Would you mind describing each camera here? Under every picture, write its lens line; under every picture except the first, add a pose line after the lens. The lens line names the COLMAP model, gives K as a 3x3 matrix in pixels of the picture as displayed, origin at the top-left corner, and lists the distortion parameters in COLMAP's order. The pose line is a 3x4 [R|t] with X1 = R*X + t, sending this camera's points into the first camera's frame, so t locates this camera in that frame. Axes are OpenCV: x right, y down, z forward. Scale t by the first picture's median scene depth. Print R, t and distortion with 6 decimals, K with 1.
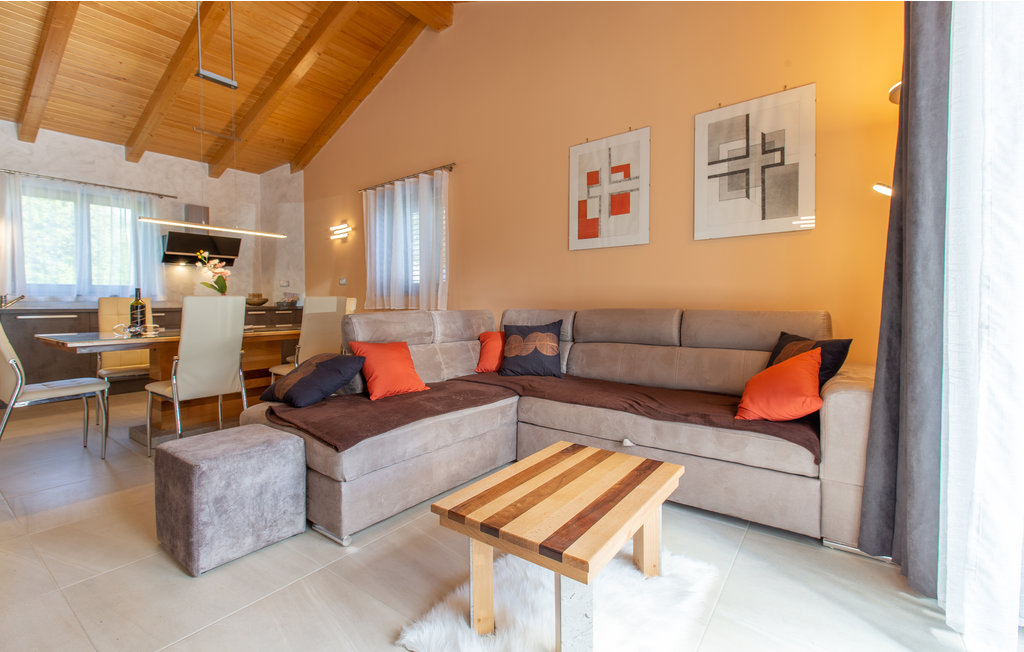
lens RADIAL K [[458.5, 0, 506.9], [0, 458.5, 312.8], [0, 0, 1]] dist [-0.002542, -0.000451]
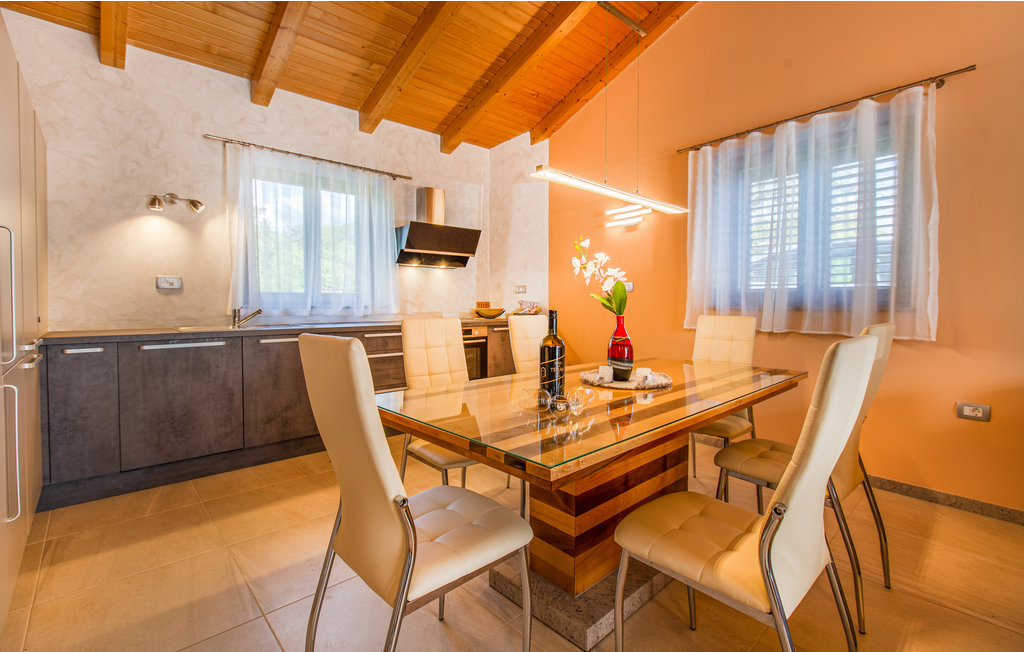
lens RADIAL K [[448.3, 0, 496.6], [0, 448.3, 312.2], [0, 0, 1]] dist [0.009505, -0.000269]
pose [[0.979054, 0.007267, -0.203470, -0.518654], [-0.006591, 0.999970, 0.004001, -0.037555], [0.203494, -0.002576, 0.979073, 0.353173]]
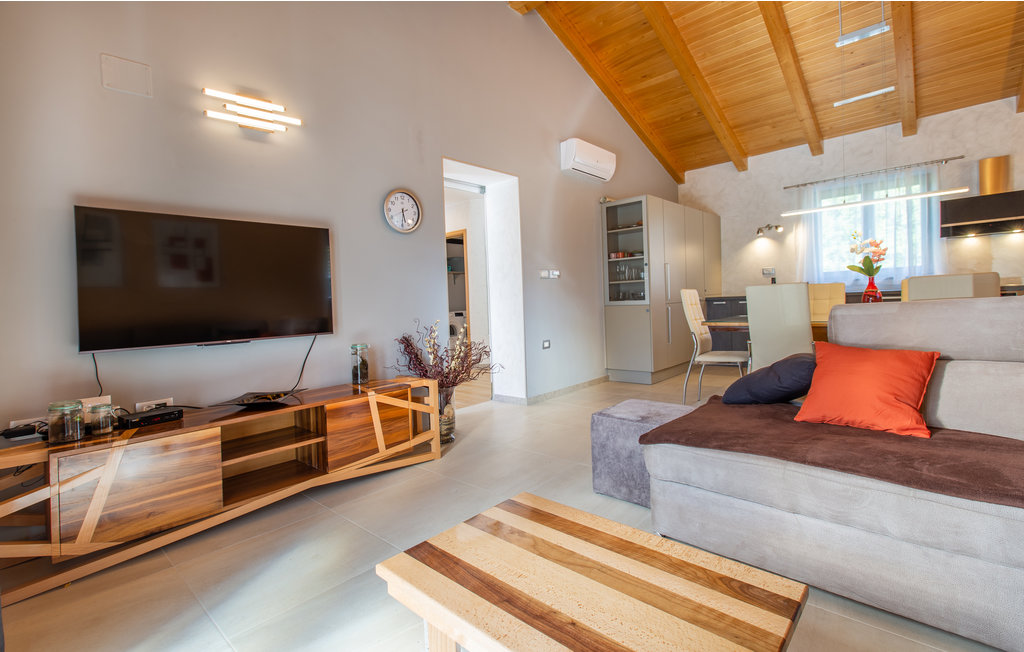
lens RADIAL K [[458.5, 0, 506.9], [0, 458.5, 312.8], [0, 0, 1]] dist [-0.002542, -0.000451]
pose [[-0.116498, 0.029287, -0.992759, 0.260009], [0.020023, 0.999431, 0.027135, -0.007593], [0.992989, -0.016716, -0.117018, 0.321974]]
